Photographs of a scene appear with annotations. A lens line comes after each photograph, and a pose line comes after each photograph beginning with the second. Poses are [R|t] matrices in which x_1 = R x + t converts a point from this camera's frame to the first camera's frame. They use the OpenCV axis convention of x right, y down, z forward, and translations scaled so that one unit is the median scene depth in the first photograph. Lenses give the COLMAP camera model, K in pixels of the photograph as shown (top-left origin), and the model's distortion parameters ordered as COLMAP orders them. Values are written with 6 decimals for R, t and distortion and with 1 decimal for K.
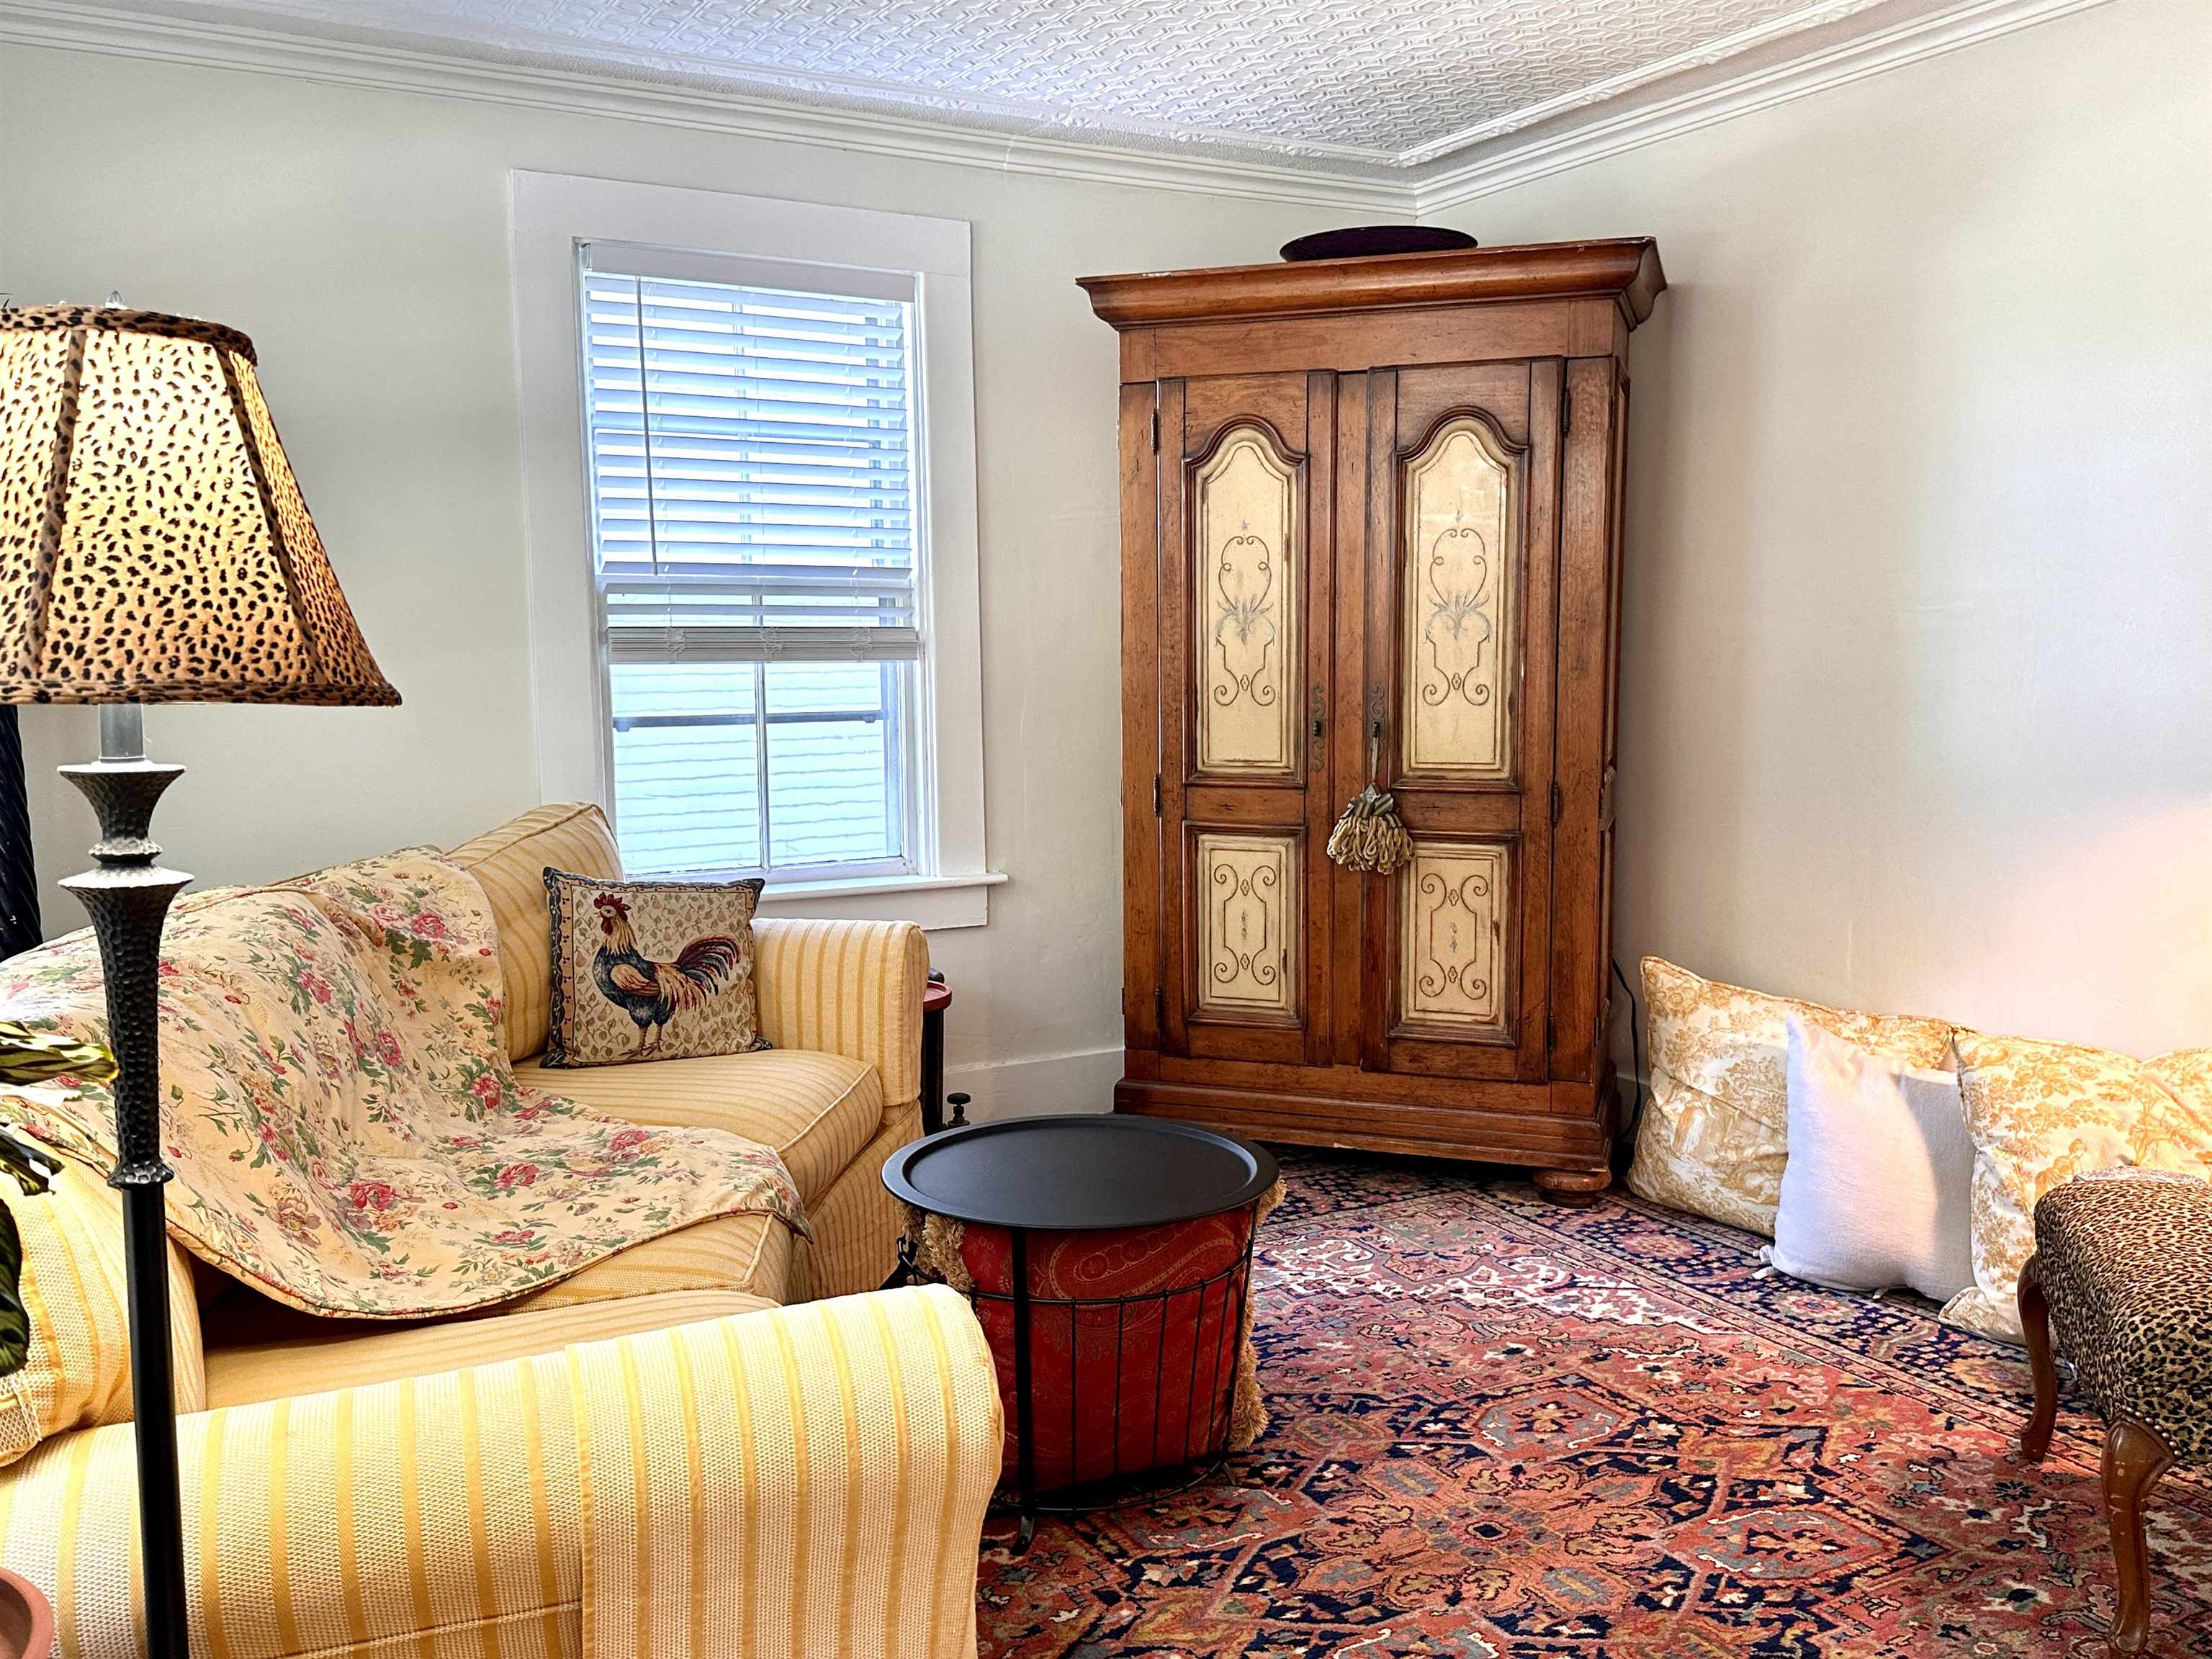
lens RADIAL K [[1891.4, 0, 1103.1], [0, 1891.4, 814.0], [0, 0, 1]] dist [0.107660, 0.002480]
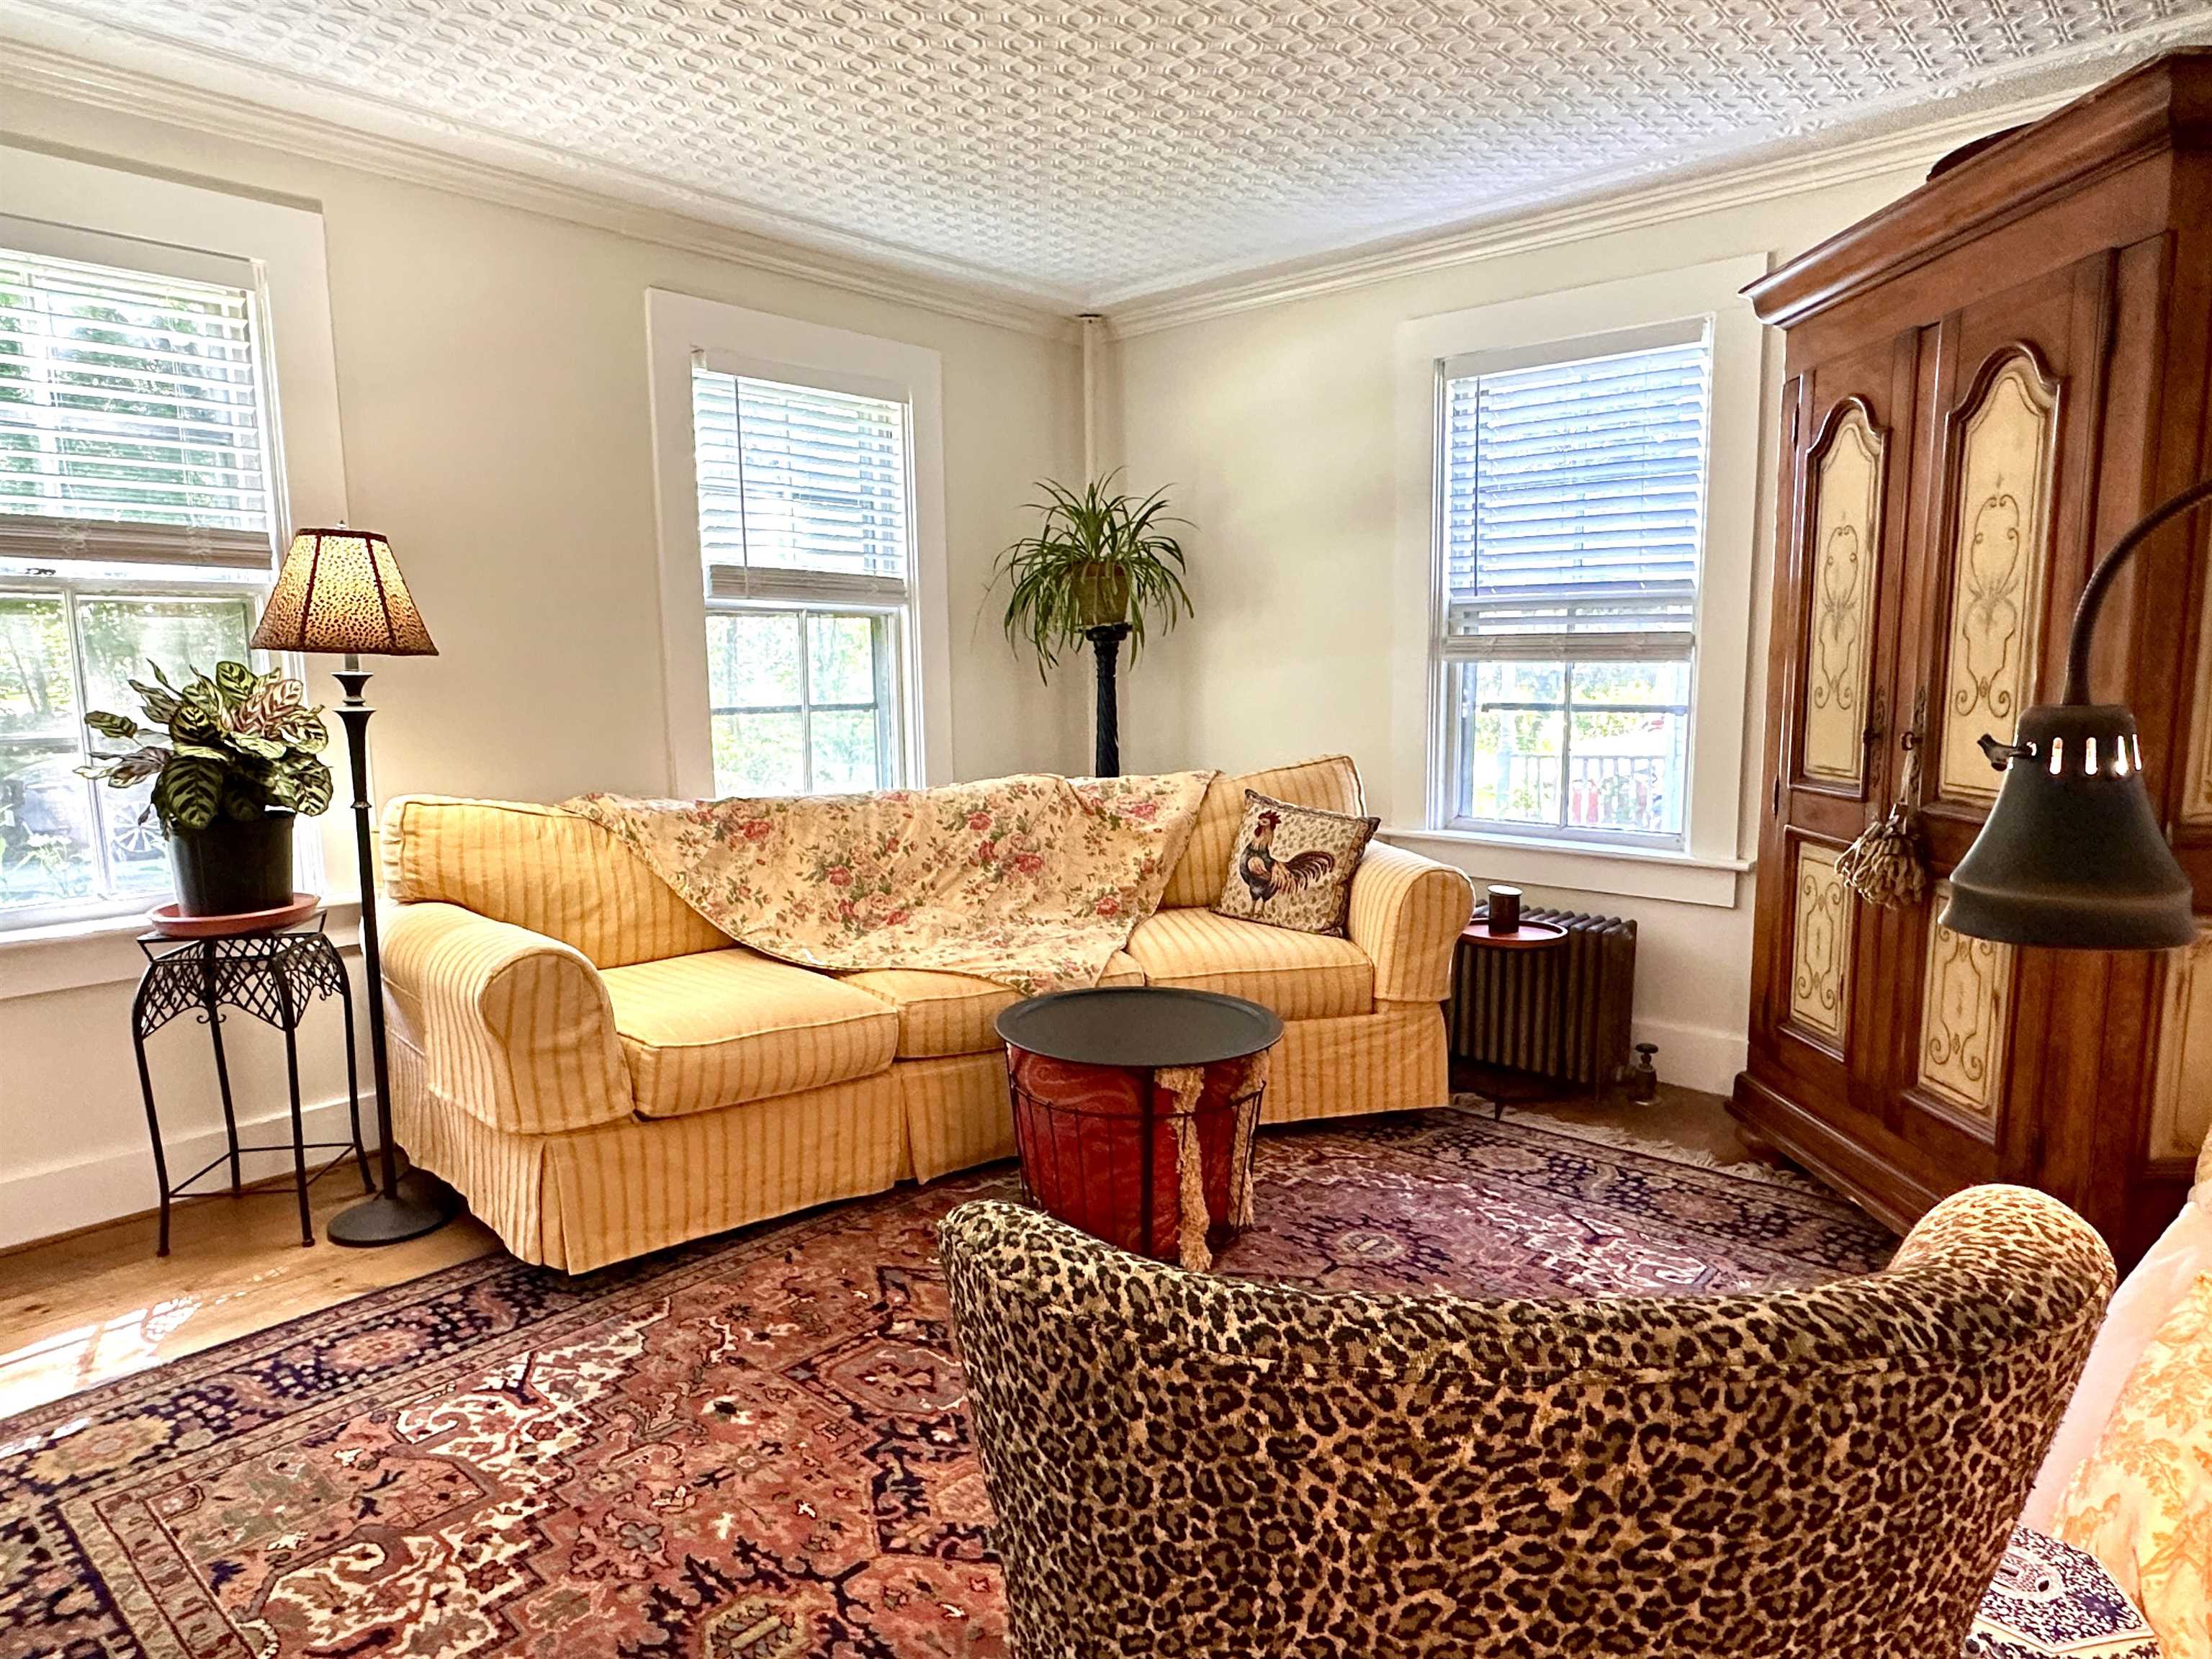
lens RADIAL K [[1350.5, 0, 1103.4], [0, 1350.5, 846.1], [0, 0, 1]] dist [-0.002061, -0.000847]
pose [[0.308023, 0.133237, -0.942003, 0.641548], [-0.092200, 0.989665, 0.109830, -0.032375], [0.946901, 0.053022, 0.317124, 0.481344]]
